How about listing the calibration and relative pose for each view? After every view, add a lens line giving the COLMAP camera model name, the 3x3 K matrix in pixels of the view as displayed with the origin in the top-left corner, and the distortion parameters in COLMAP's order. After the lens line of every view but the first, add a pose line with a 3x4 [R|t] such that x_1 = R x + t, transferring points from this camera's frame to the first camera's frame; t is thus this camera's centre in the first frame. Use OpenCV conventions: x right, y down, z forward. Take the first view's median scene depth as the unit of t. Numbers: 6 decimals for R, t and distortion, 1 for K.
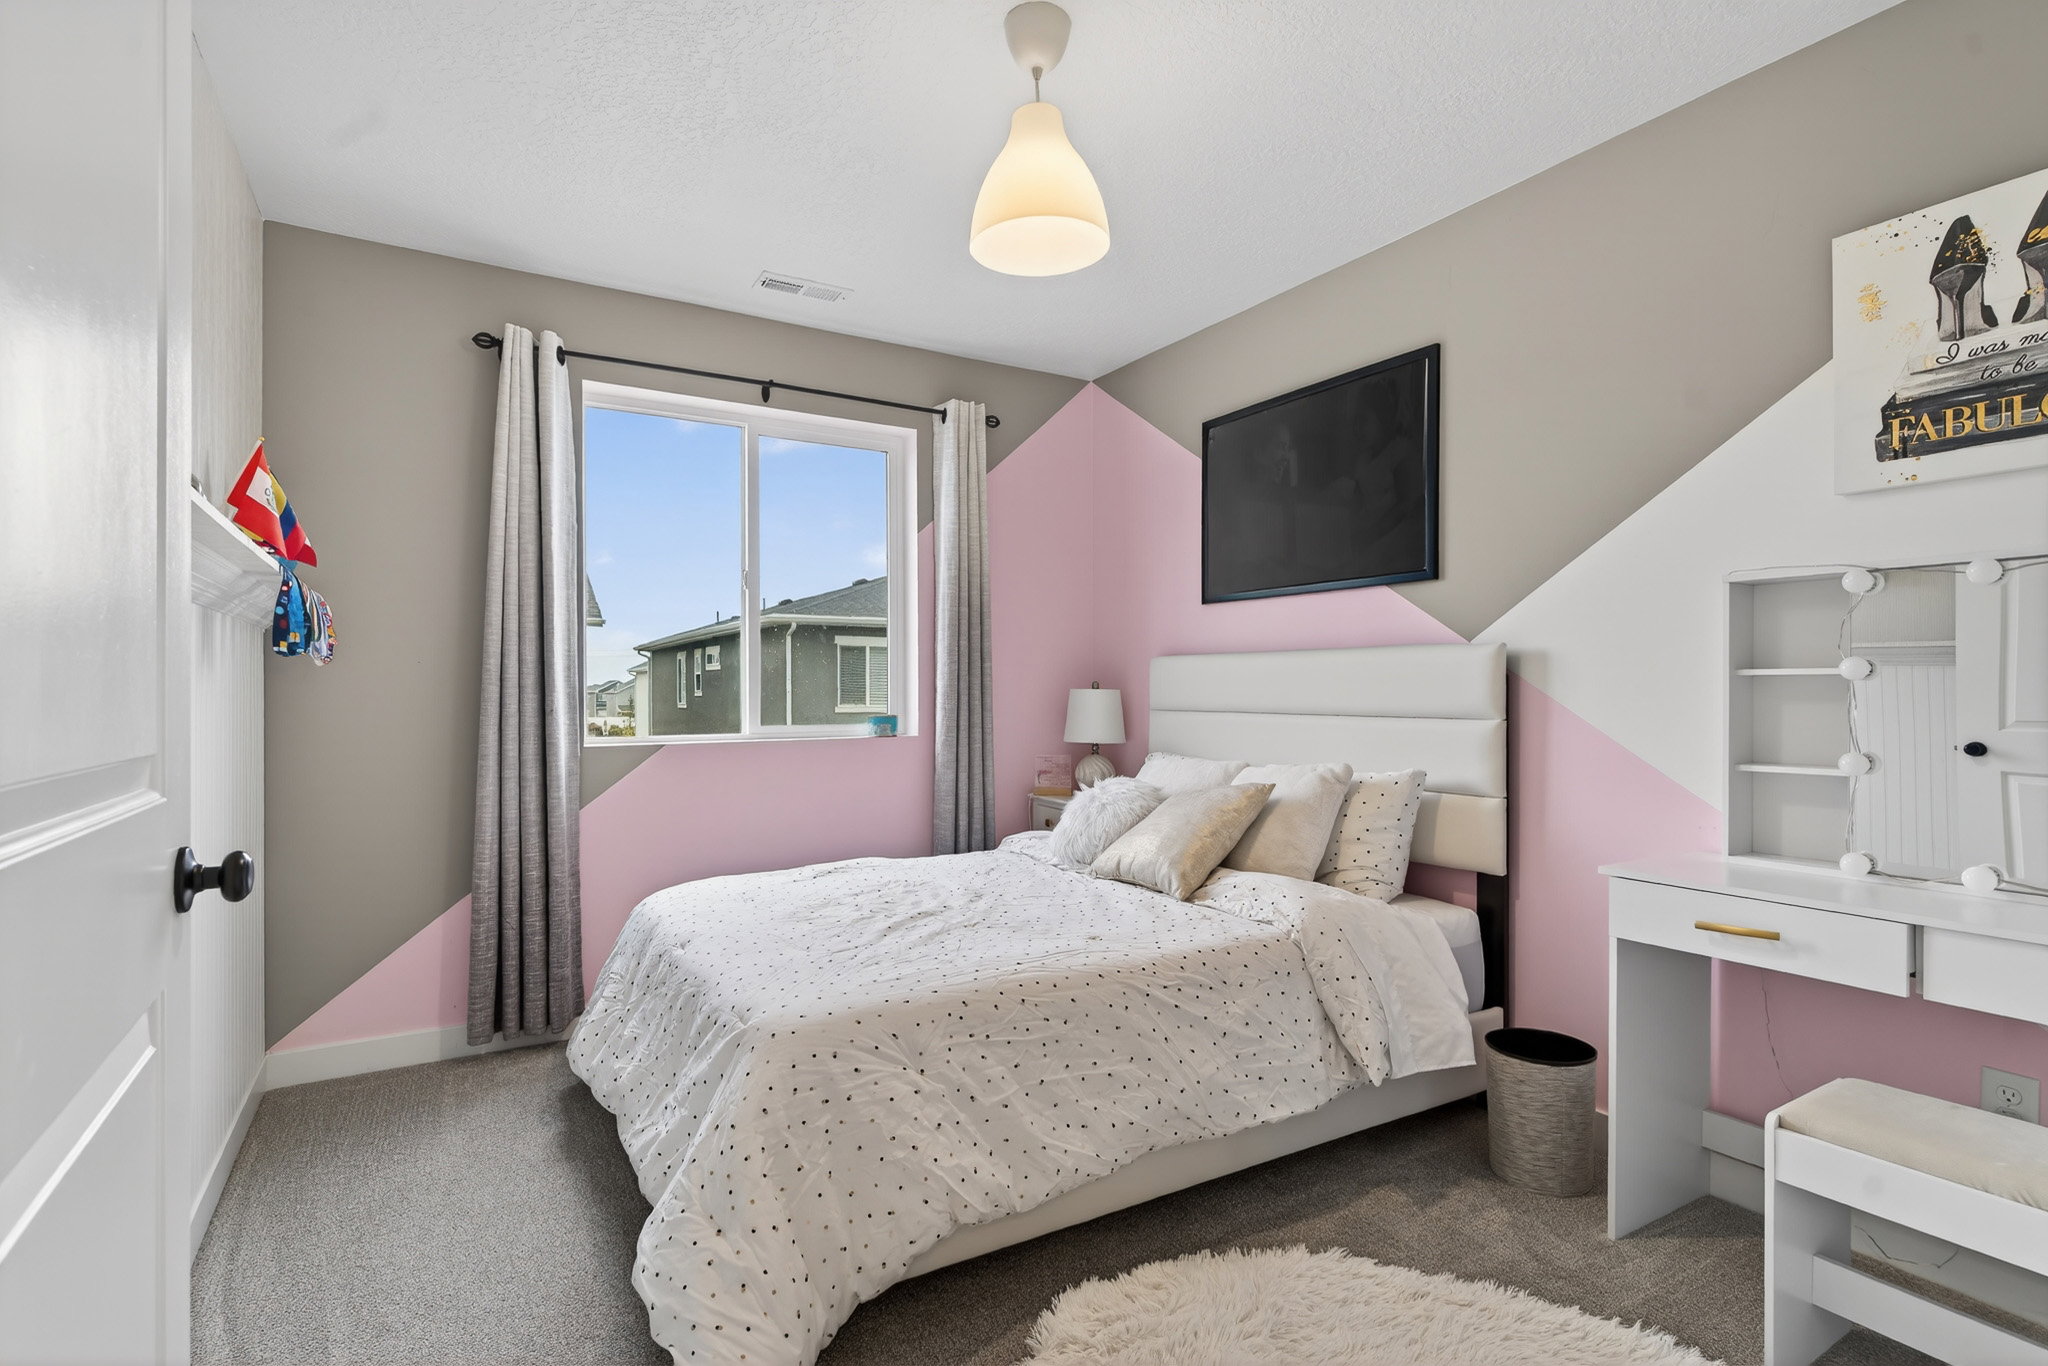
lens RADIAL K [[986.7, 0, 1021.0], [0, 986.7, 688.7], [0, 0, 1]] dist [0.004458, 0.000474]
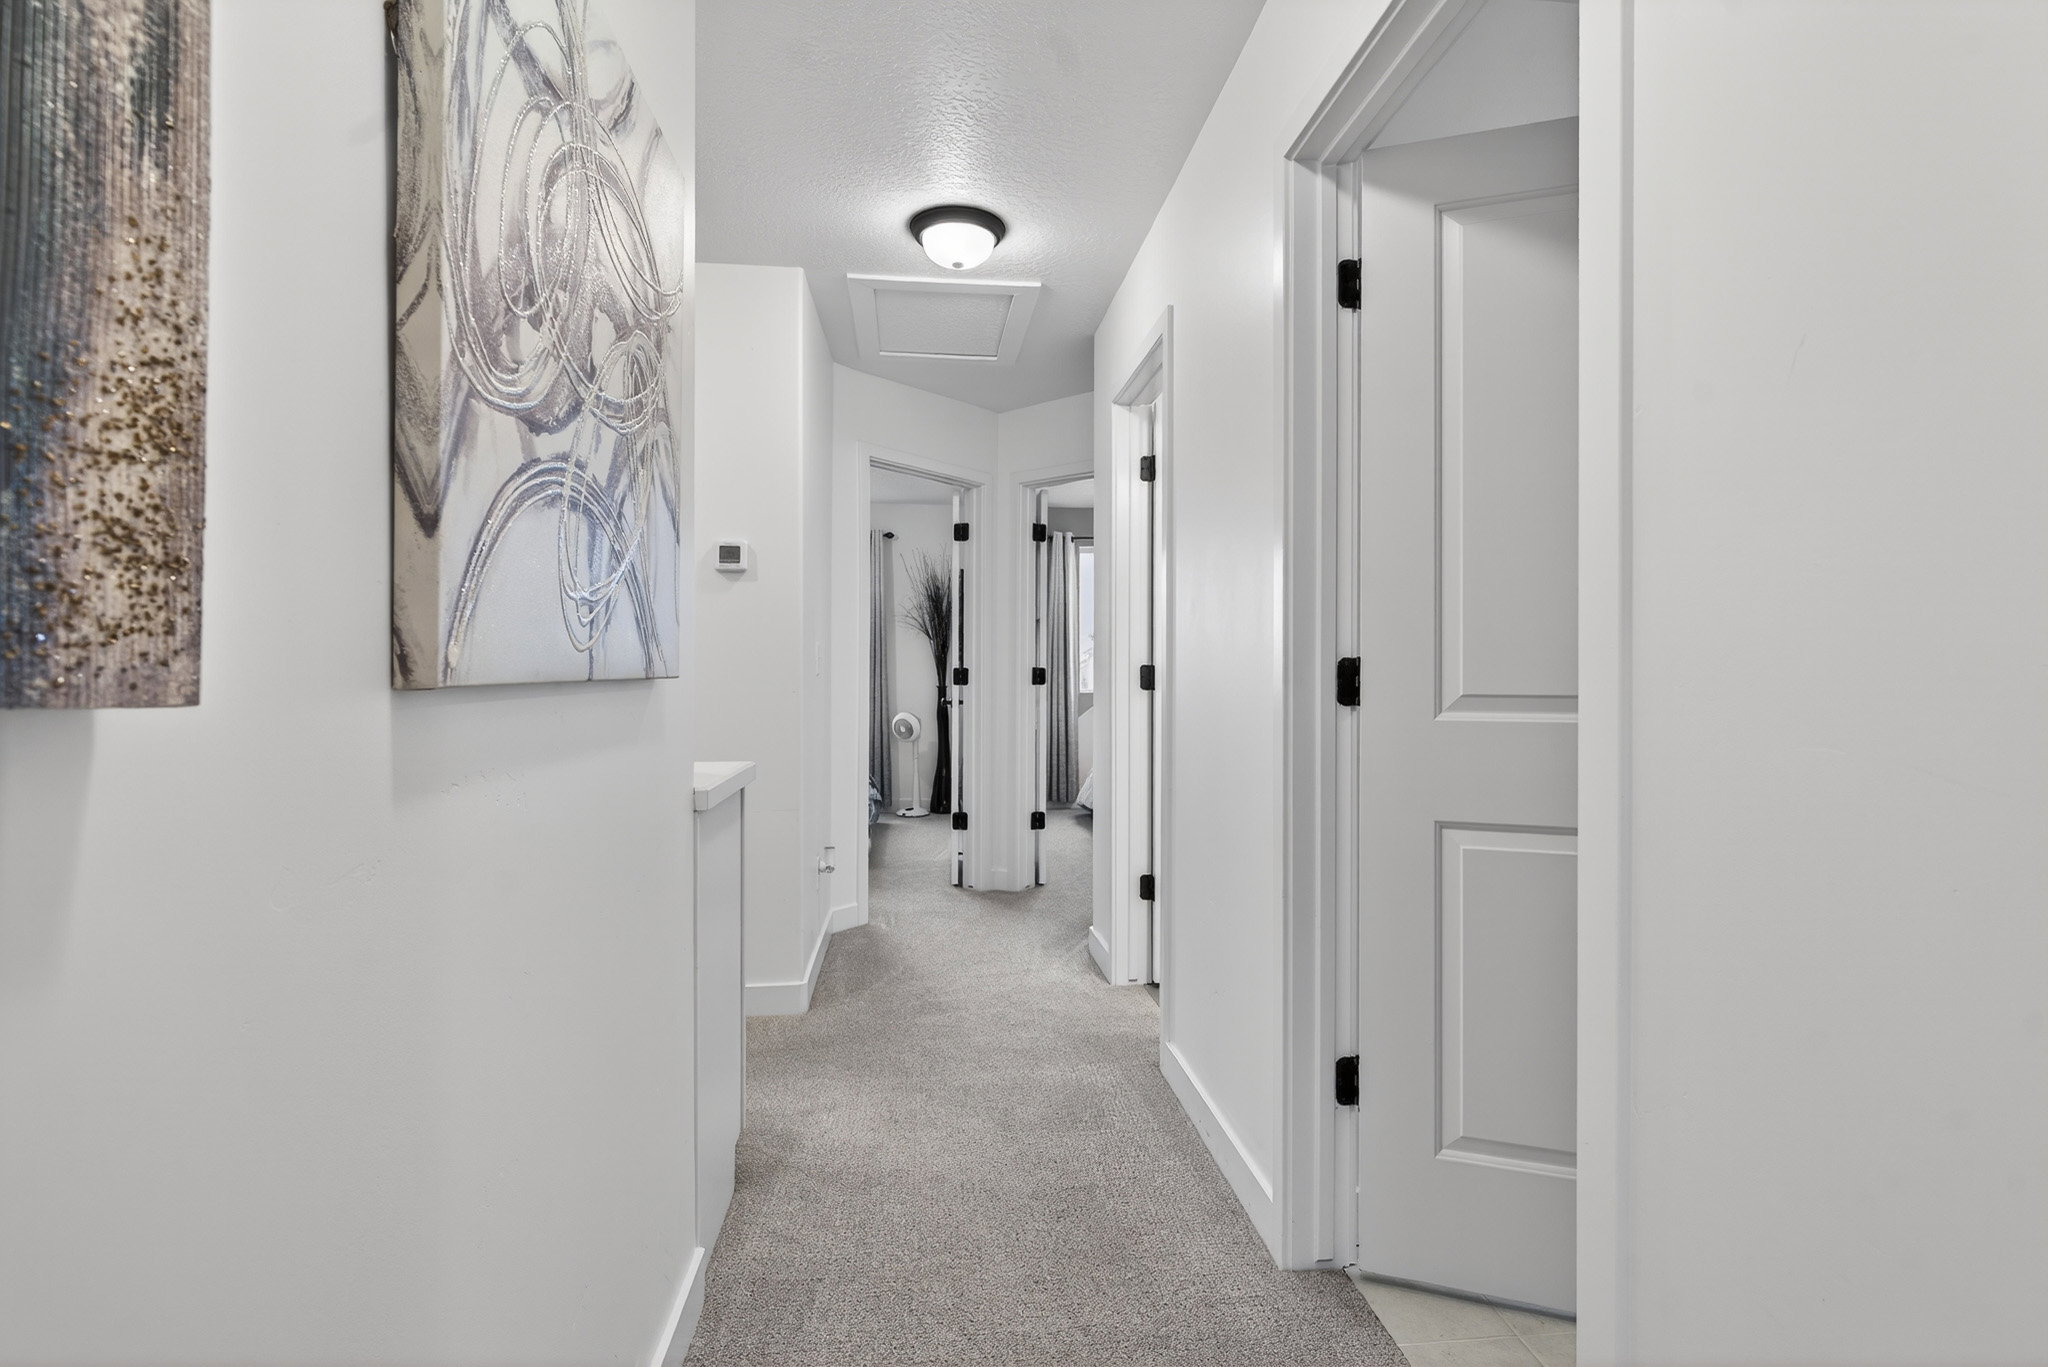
lens RADIAL K [[986.7, 0, 1023.7], [0, 986.7, 676.3], [0, 0, 1]] dist [0.004458, 0.000474]
pose [[0.900087, 0.000085, -0.435711, 0.530772], [0.000609, 0.999999, 0.001454, 0.018132], [0.435711, -0.001574, 0.900085, -1.345758]]
